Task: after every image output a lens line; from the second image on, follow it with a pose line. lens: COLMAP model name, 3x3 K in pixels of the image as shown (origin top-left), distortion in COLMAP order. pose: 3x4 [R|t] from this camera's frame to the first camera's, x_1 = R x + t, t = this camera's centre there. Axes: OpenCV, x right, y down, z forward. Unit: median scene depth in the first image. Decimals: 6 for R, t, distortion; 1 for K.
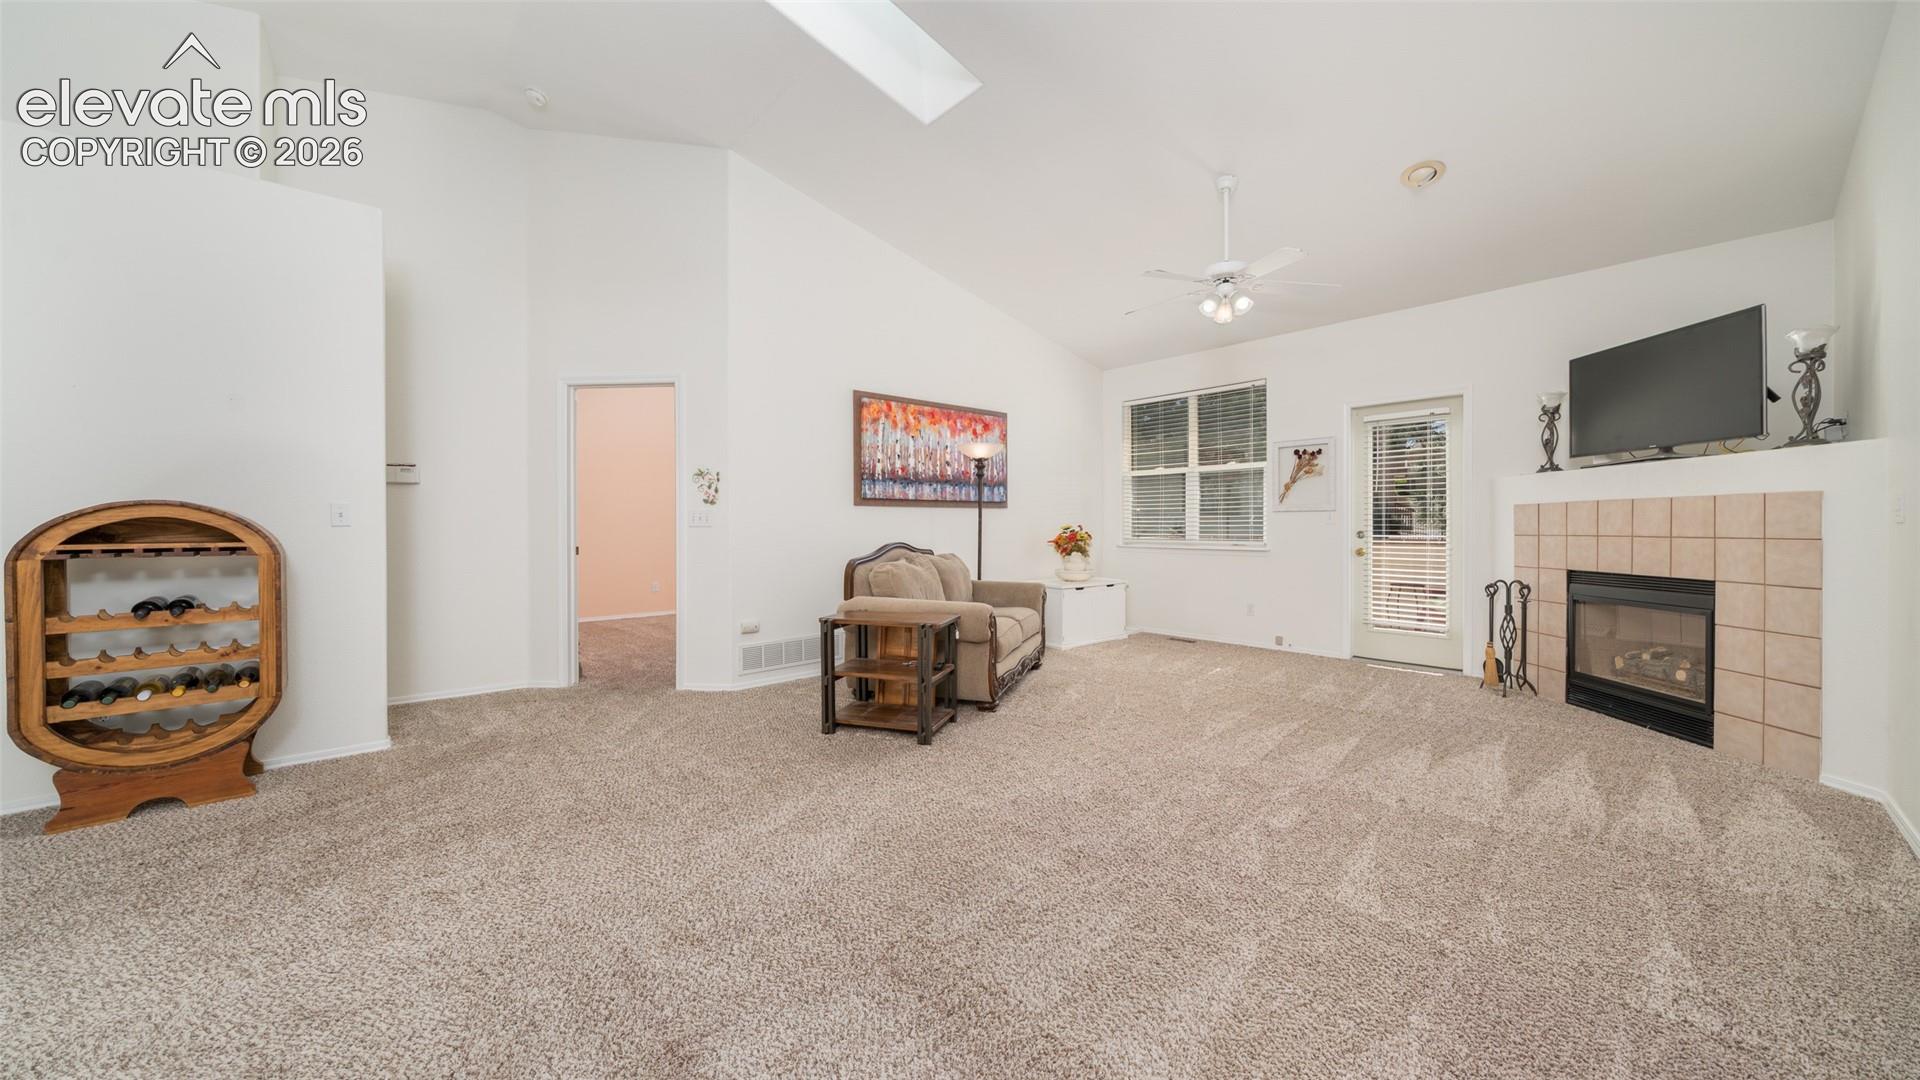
lens RADIAL K [[670.4, 0, 961.5], [0, 670.4, 534.2], [0, 0, 1]] dist [-0.003049, -0.000286]
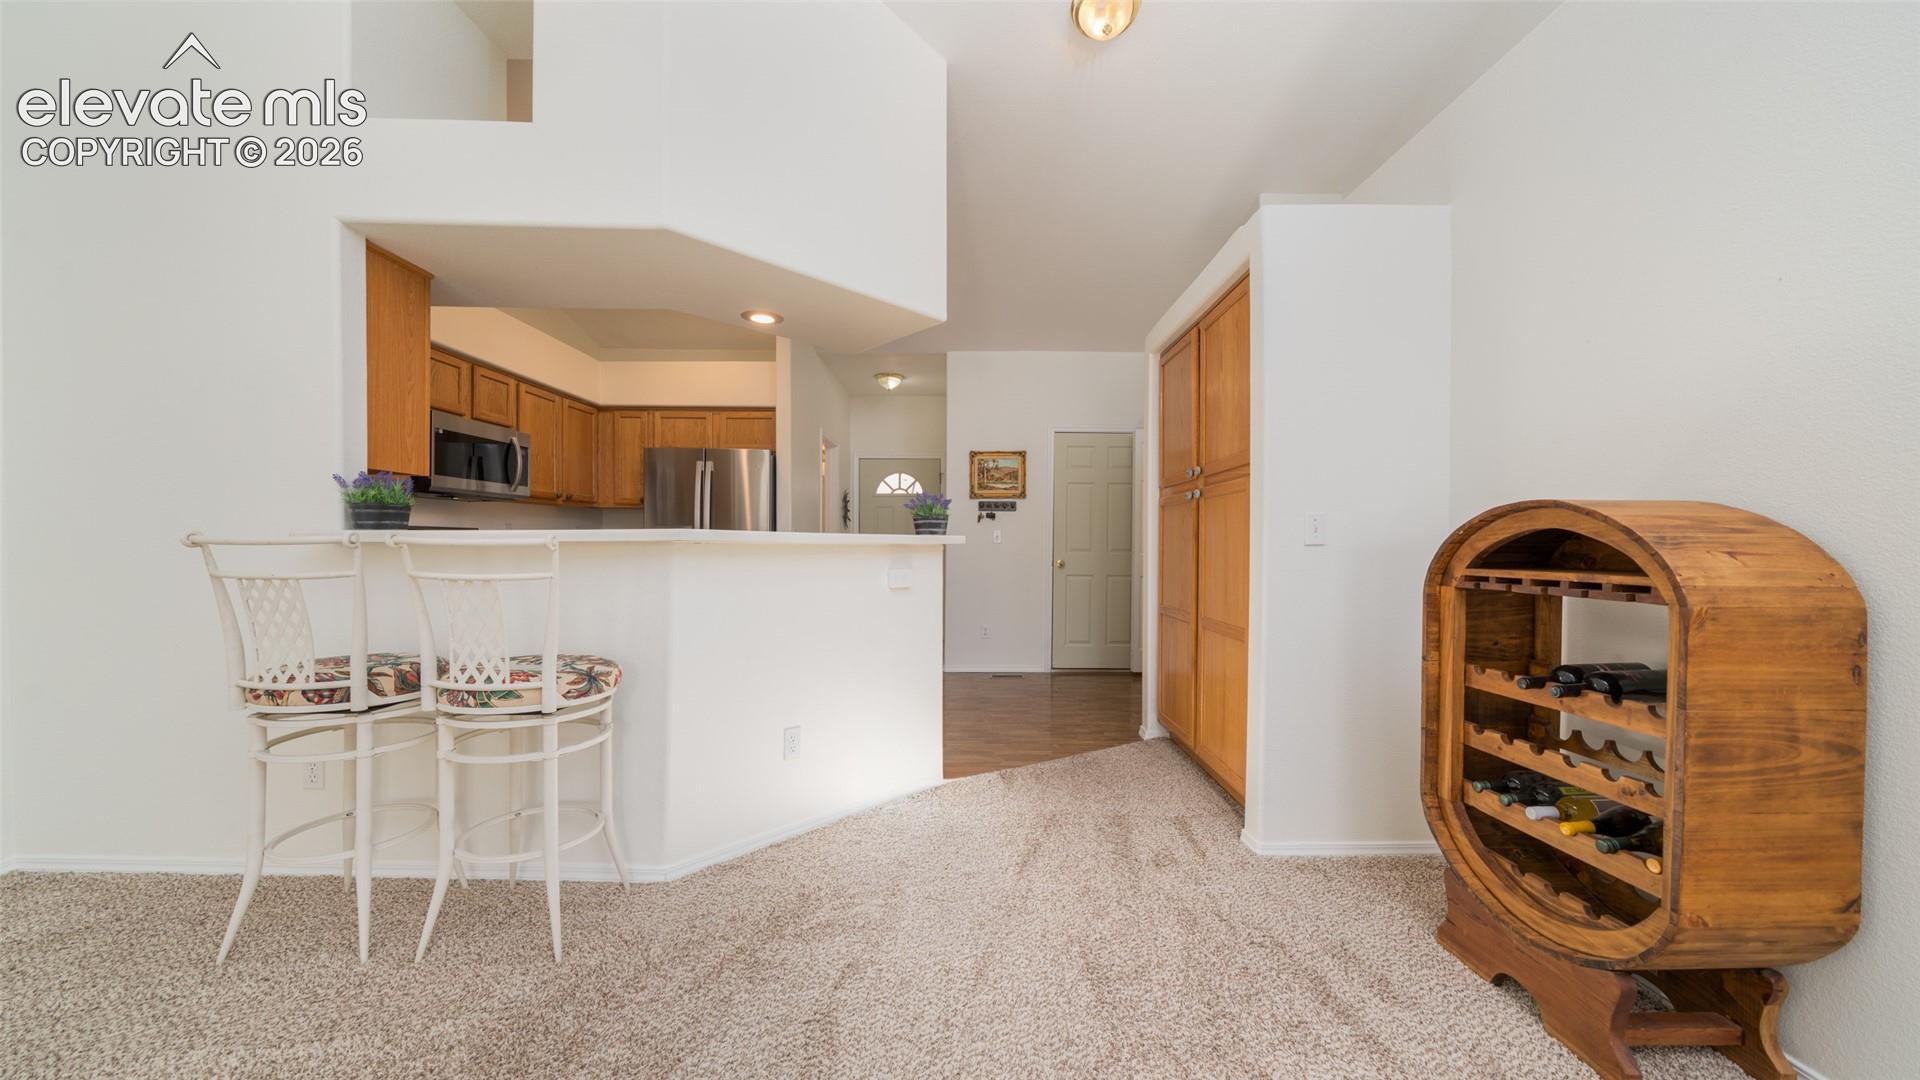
lens RADIAL K [[670.4, 0, 968.2], [0, 670.4, 553.1], [0, 0, 1]] dist [-0.003049, -0.000286]
pose [[-0.660427, 0.004455, -0.750877, -0.199093], [-0.020580, 0.999499, 0.024031, -0.003478], [0.750608, 0.031323, -0.660004, 0.500115]]
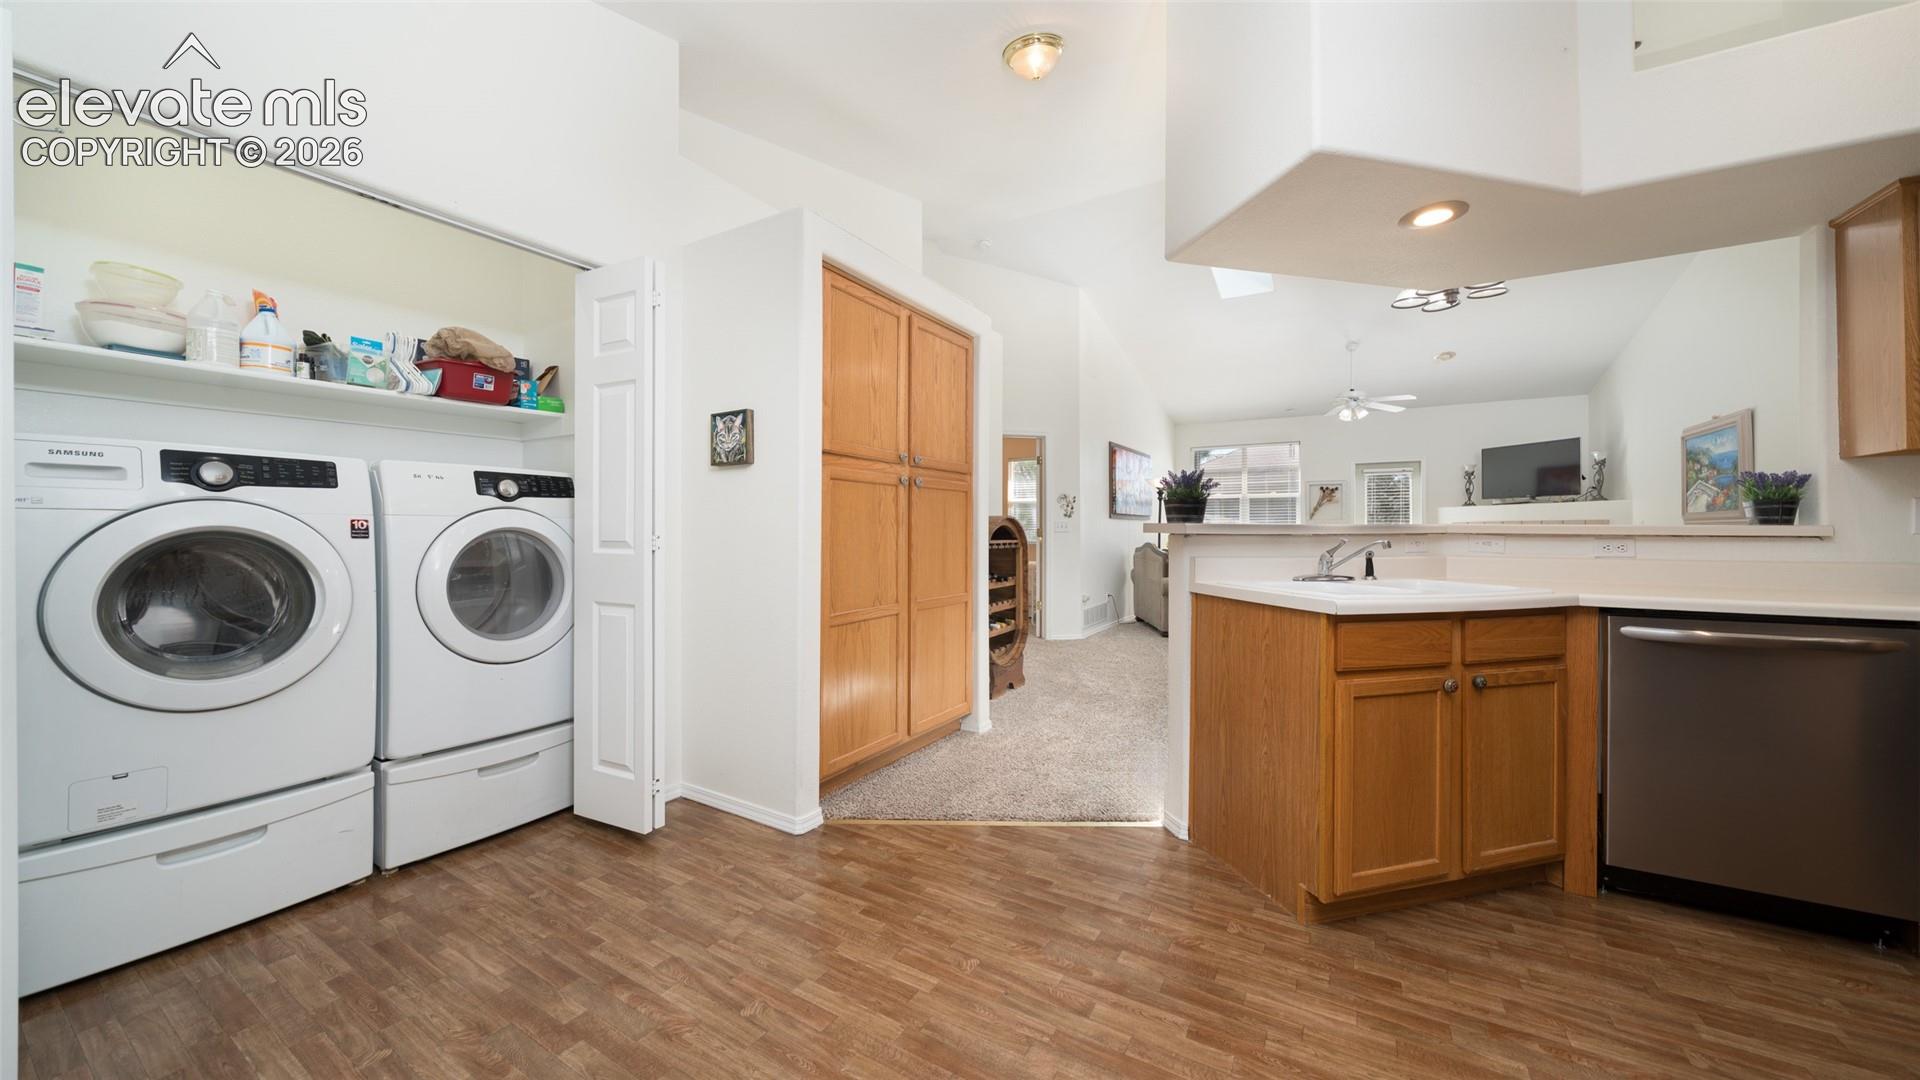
lens RADIAL K [[670.4, 0, 967.9], [0, 670.4, 532.0], [0, 0, 1]] dist [-0.003049, -0.000286]
pose [[0.954187, 0.006202, 0.299147, -0.918507], [-0.003006, 0.999933, -0.011142, 0.006155], [-0.299196, 0.009732, 0.954142, -0.341634]]
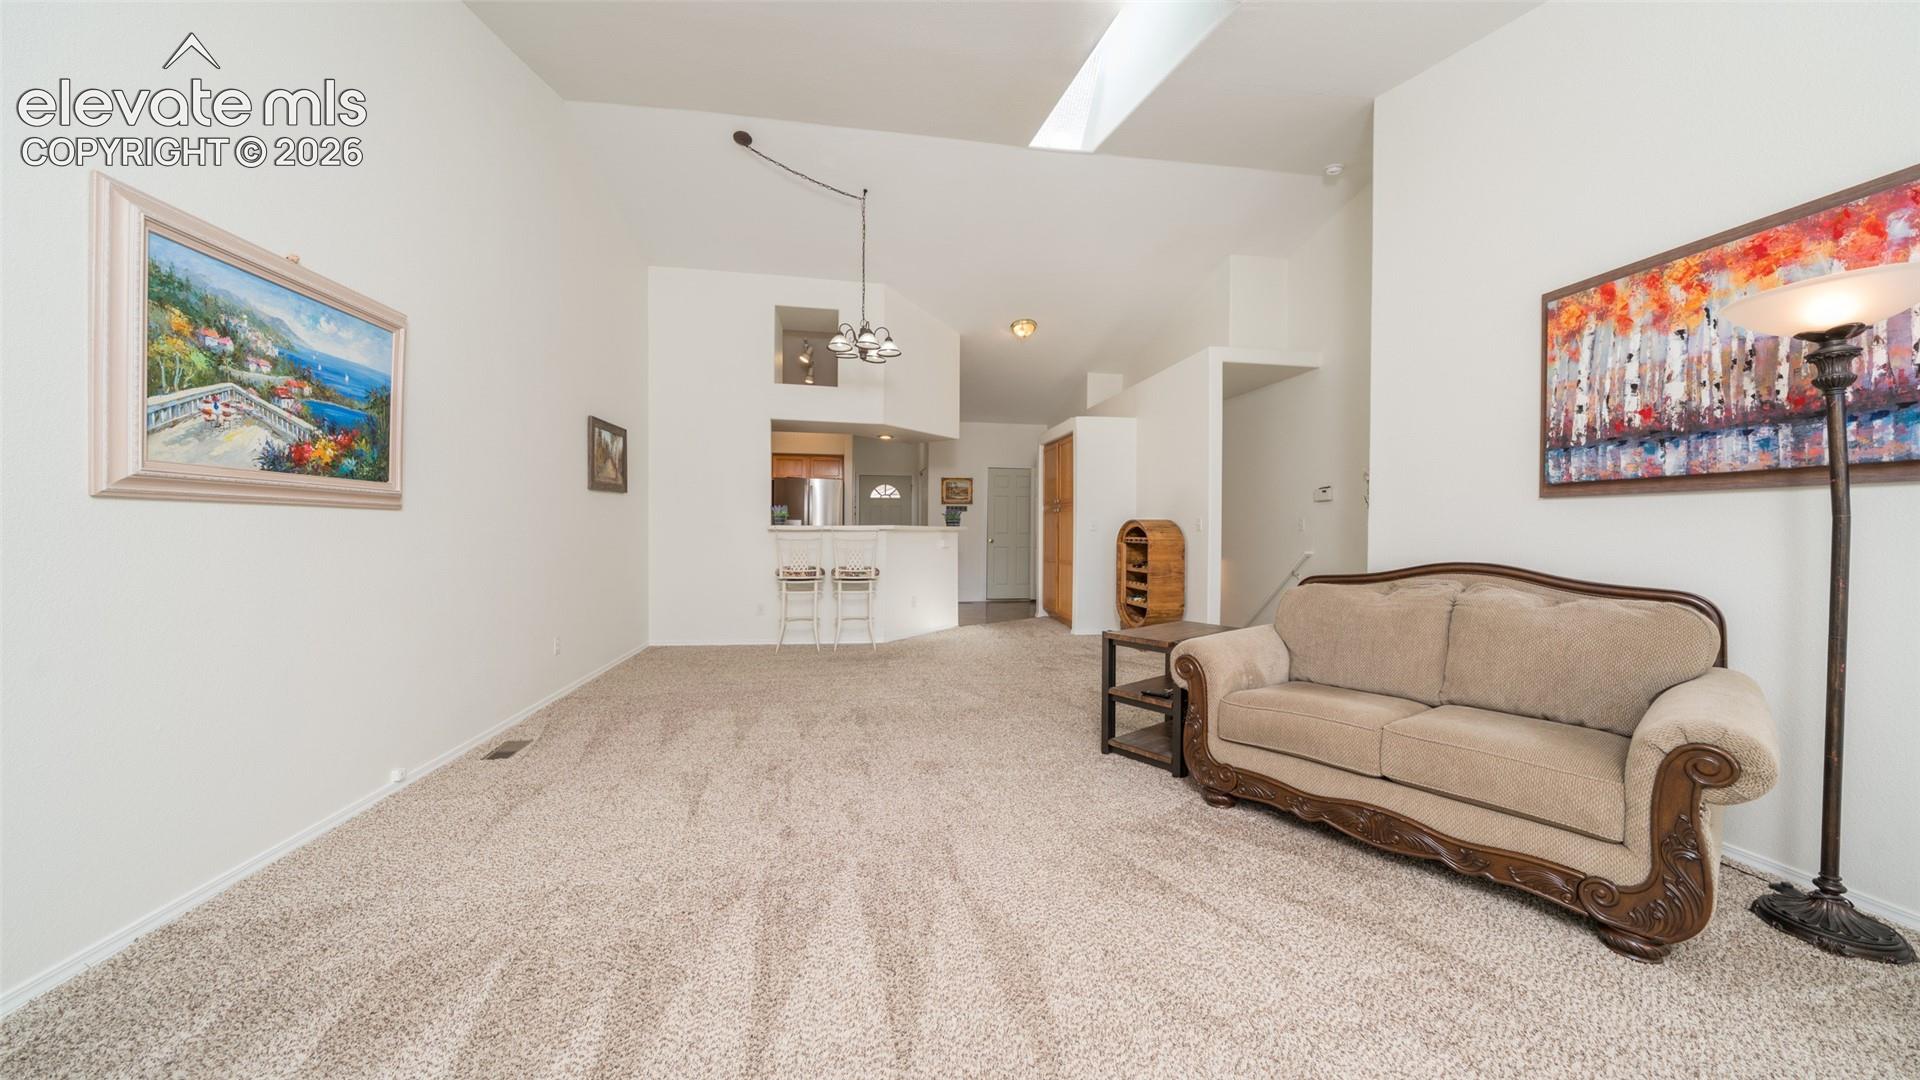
lens RADIAL K [[670.4, 0, 957.0], [0, 670.4, 529.8], [0, 0, 1]] dist [-0.003049, -0.000286]
pose [[-0.548772, 0.000299, -0.835972, 0.571524], [-0.016680, 0.999797, 0.011307, -0.014166], [0.835806, 0.020149, -0.548655, 0.881370]]
